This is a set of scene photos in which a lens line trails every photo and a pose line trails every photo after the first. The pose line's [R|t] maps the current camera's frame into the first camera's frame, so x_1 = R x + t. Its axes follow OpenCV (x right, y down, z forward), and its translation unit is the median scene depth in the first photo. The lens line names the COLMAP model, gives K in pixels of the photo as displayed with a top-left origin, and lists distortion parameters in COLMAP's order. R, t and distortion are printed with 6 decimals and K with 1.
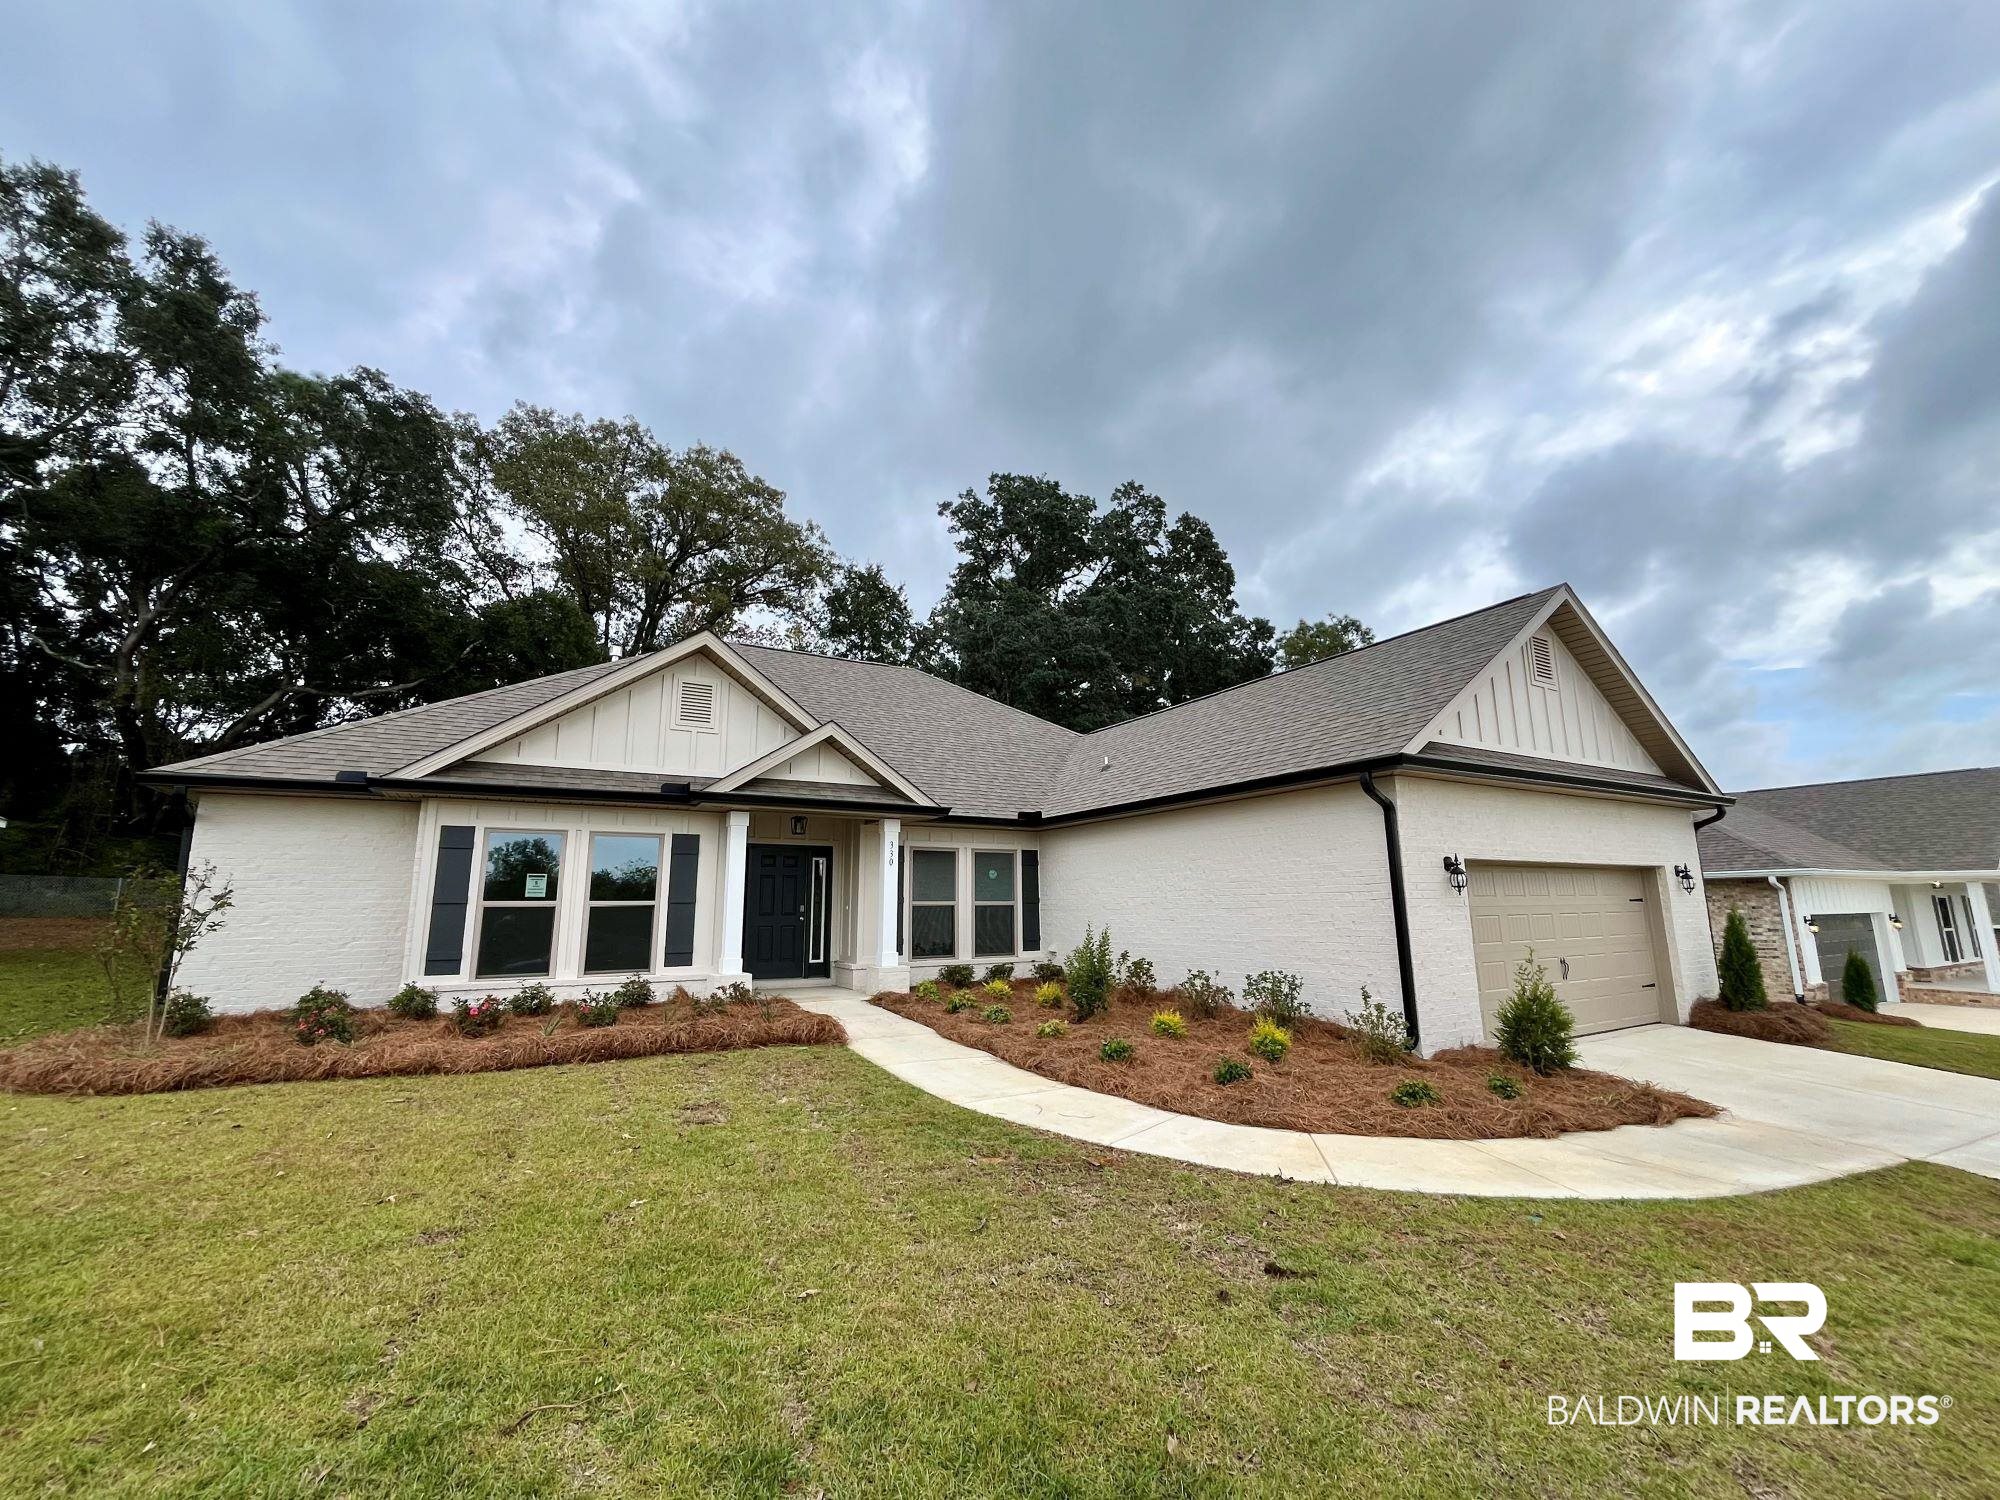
lens RADIAL K [[811.5, 0, 987.7], [0, 811.5, 753.7], [0, 0, 1]] dist [0.000612, -0.000516]
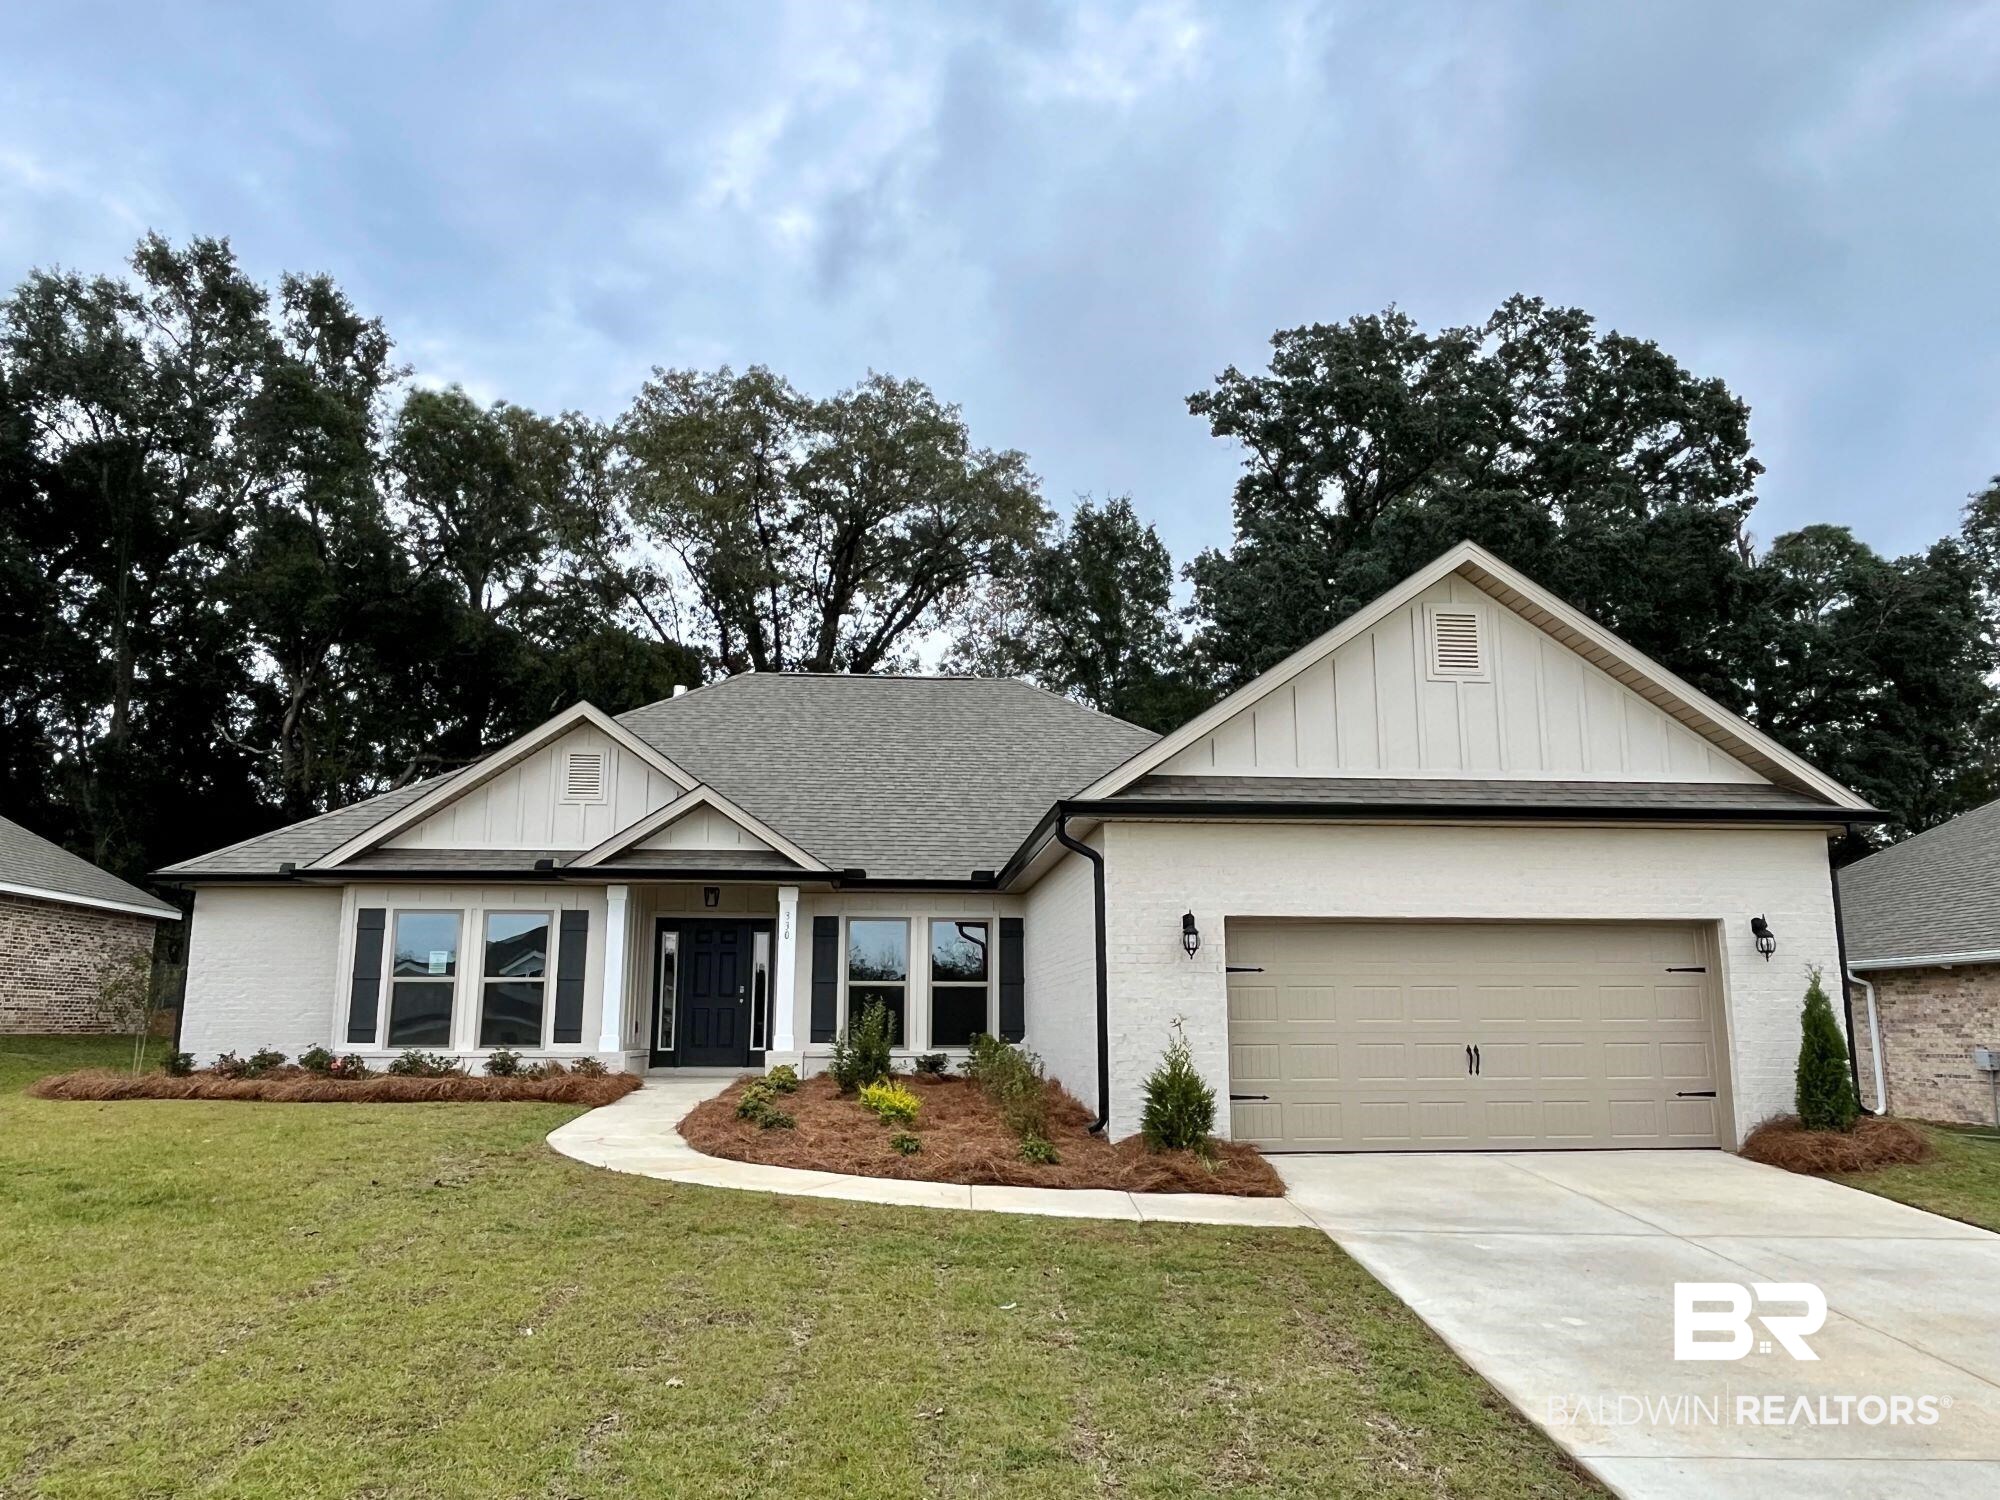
lens RADIAL K [[1385.7, 0, 996.0], [0, 1385.7, 761.4], [0, 0, 1]] dist [0.016242, -0.005152]
pose [[0.907756, -0.070070, -0.413605, 0.698756], [0.069748, 0.997438, -0.015900, -0.016140], [0.413660, -0.014414, 0.910318, -0.277861]]
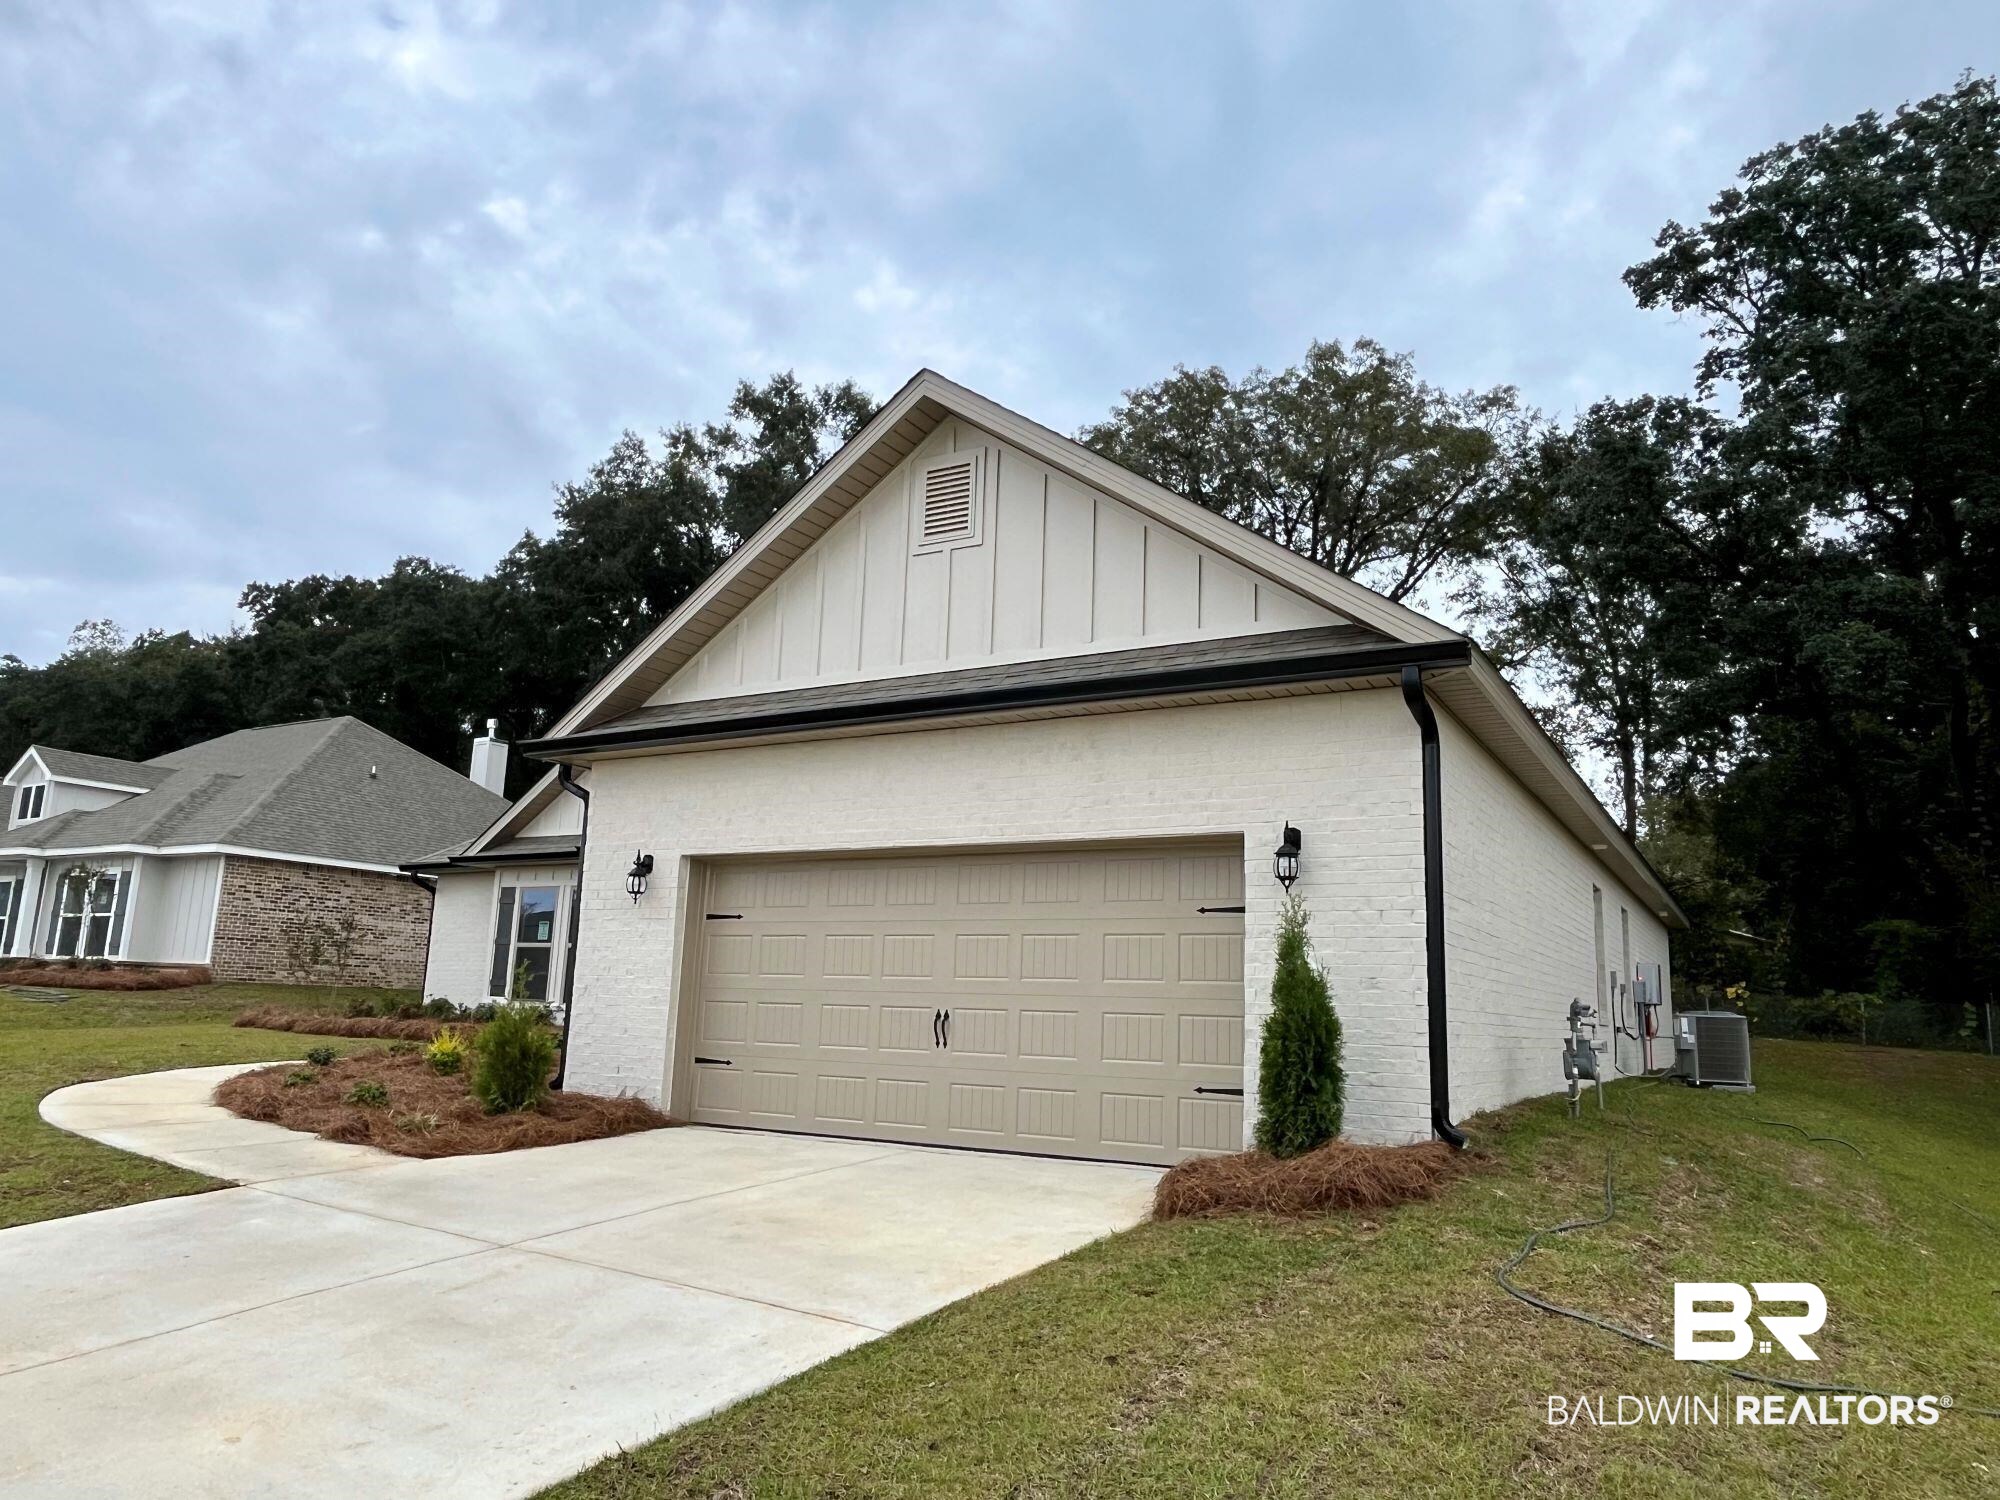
lens RADIAL K [[1313.1, 0, 1013.1], [0, 1313.1, 762.7], [0, 0, 1]] dist [0.006191, -0.005384]
pose [[0.509451, -0.134713, -0.849889, 1.269427], [0.121244, 0.989054, -0.084094, 0.131027], [0.851915, -0.060202, 0.520208, 0.457951]]
